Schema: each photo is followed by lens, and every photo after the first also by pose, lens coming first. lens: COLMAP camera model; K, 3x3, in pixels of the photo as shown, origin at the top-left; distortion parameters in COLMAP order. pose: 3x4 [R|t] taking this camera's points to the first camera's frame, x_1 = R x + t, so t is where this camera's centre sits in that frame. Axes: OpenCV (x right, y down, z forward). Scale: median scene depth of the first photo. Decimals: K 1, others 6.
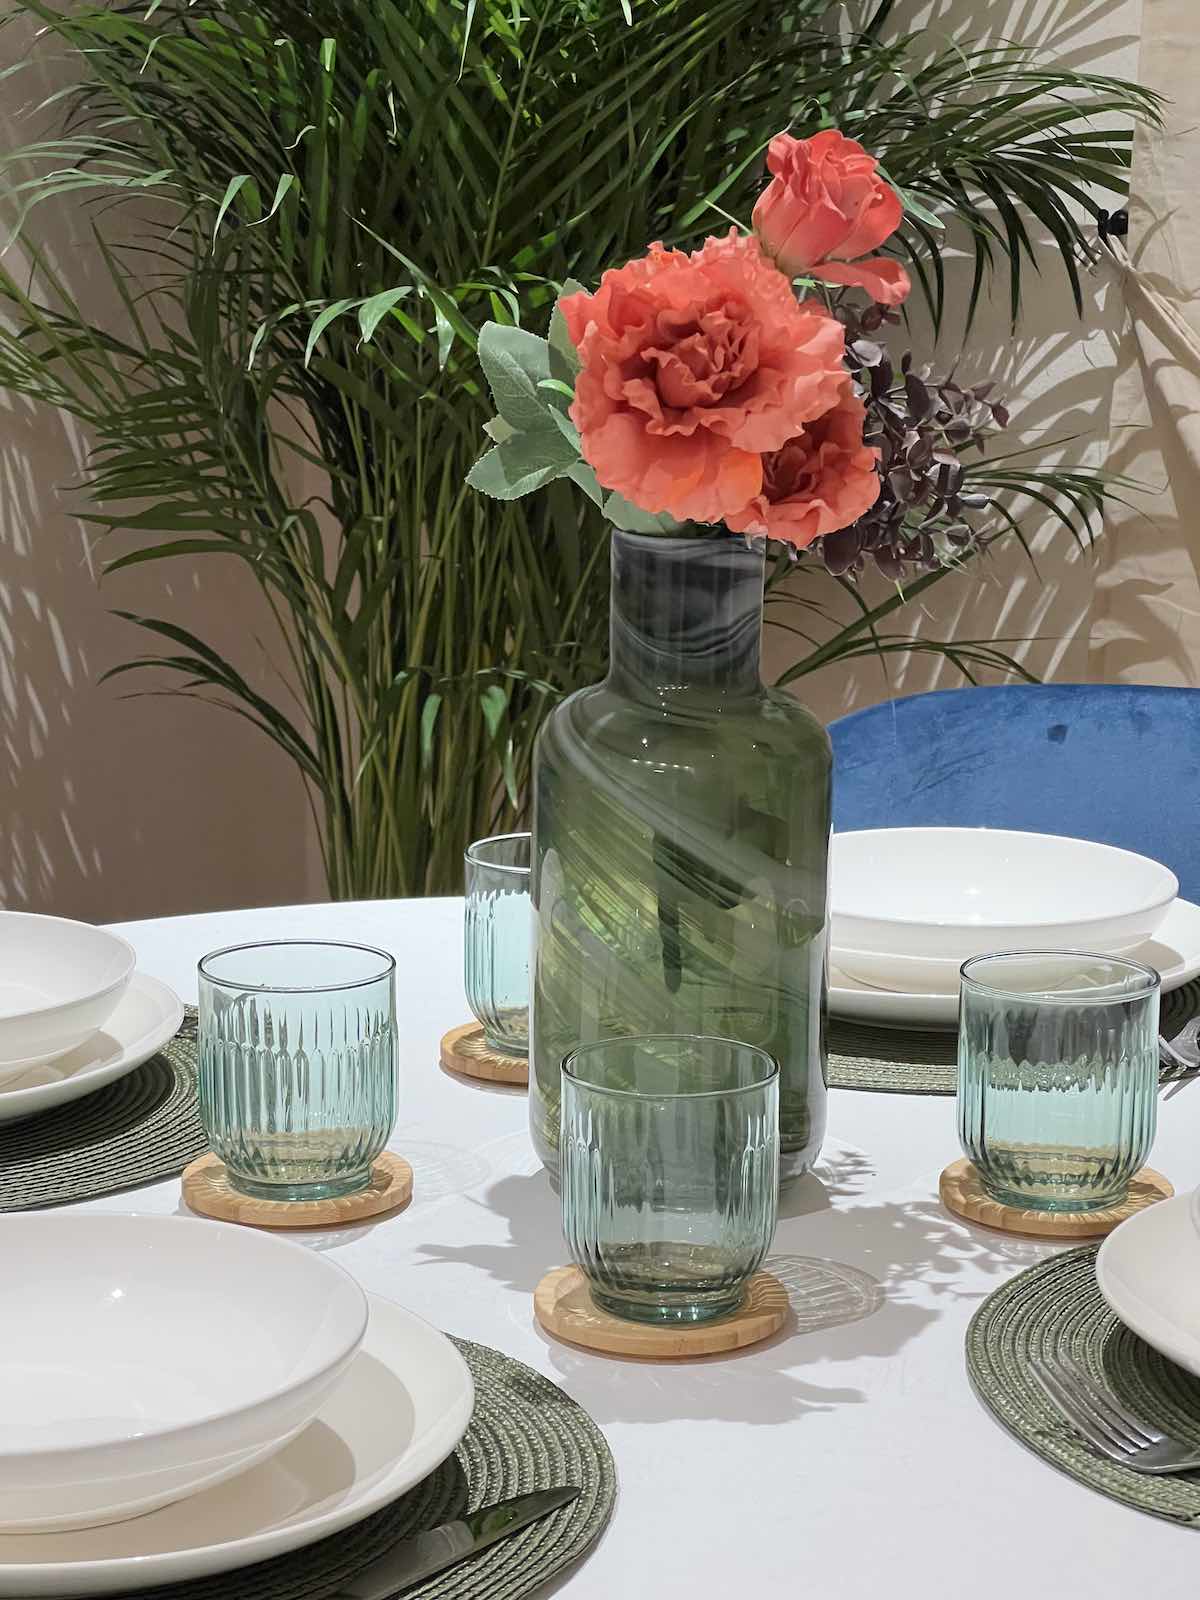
lens RADIAL K [[3595.1, 0, 600.0], [0, 3595.1, 800.0], [0, 0, 1]] dist [0.208900, 0.490519]
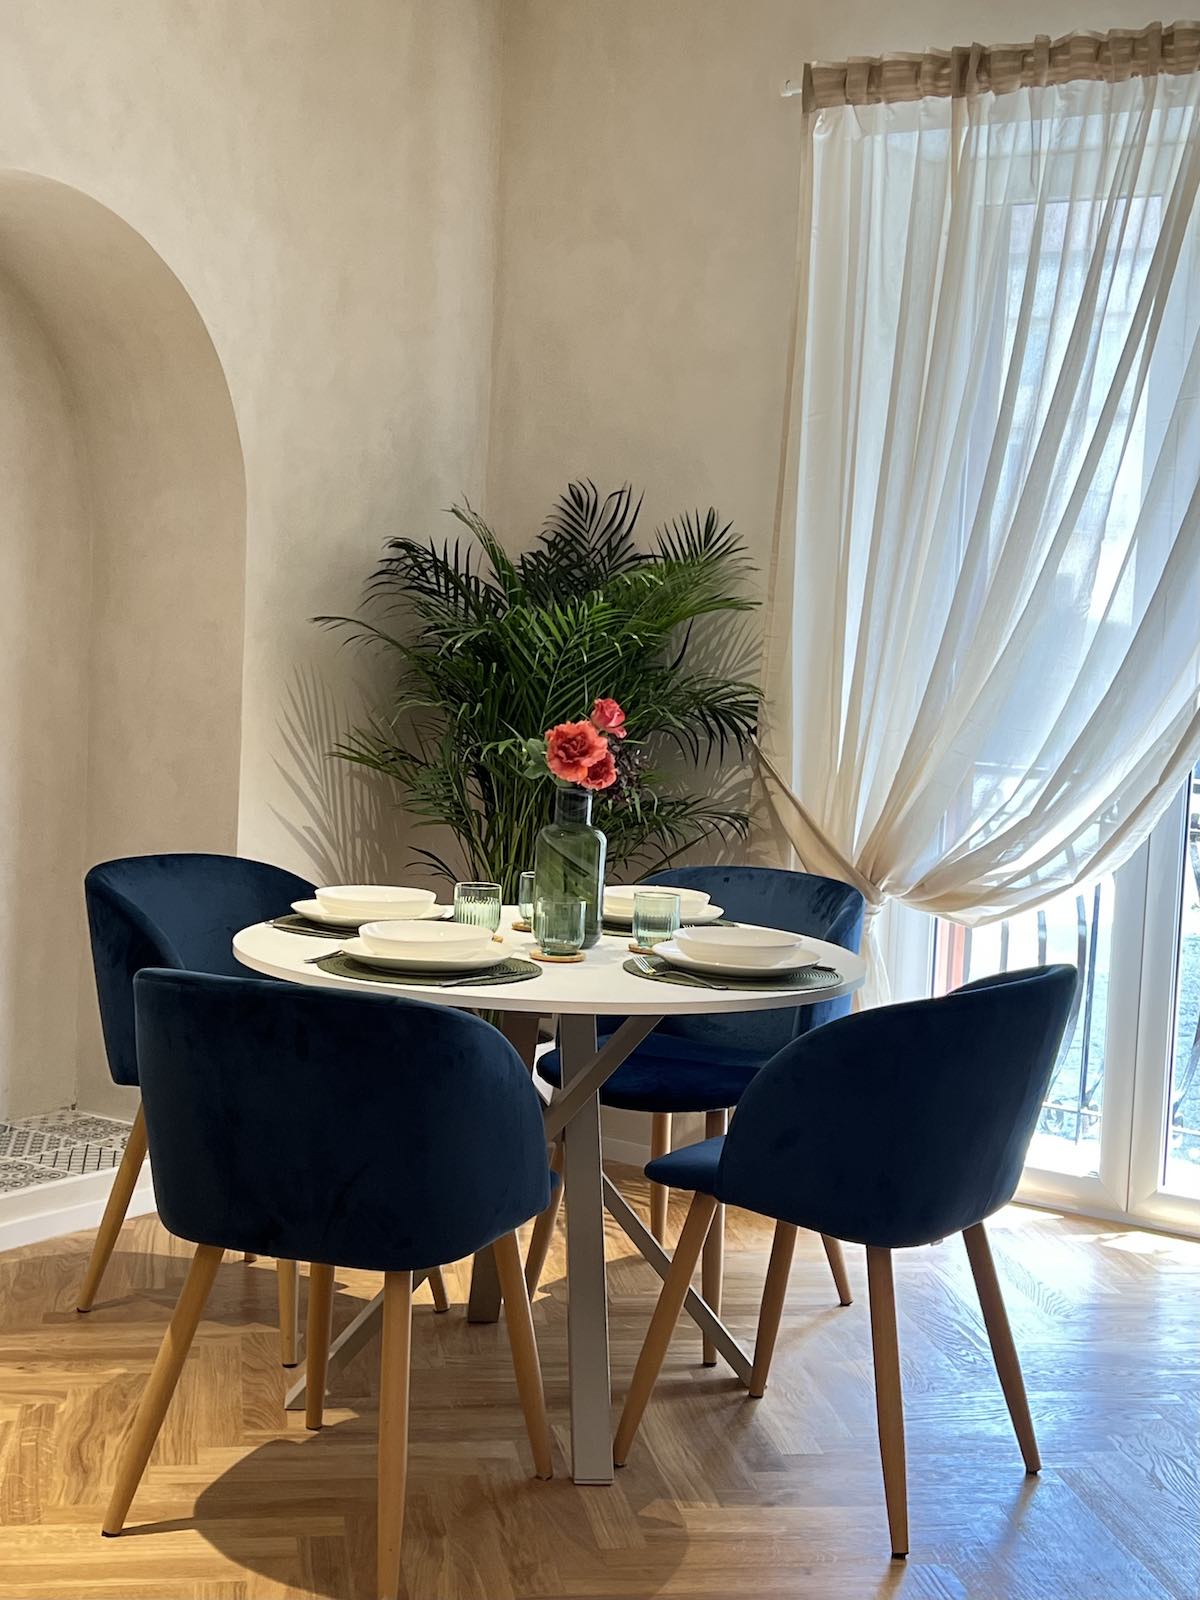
lens RADIAL K [[2006.5, 0, 600.0], [0, 2006.5, 800.0], [0, 0, 1]] dist [-0.001478, -0.000302]
pose [[0.998947, 0.043931, -0.013229, 0.043576], [-0.045239, 0.991171, -0.124630, 0.116533], [0.007637, 0.125097, 0.992115, -0.672556]]
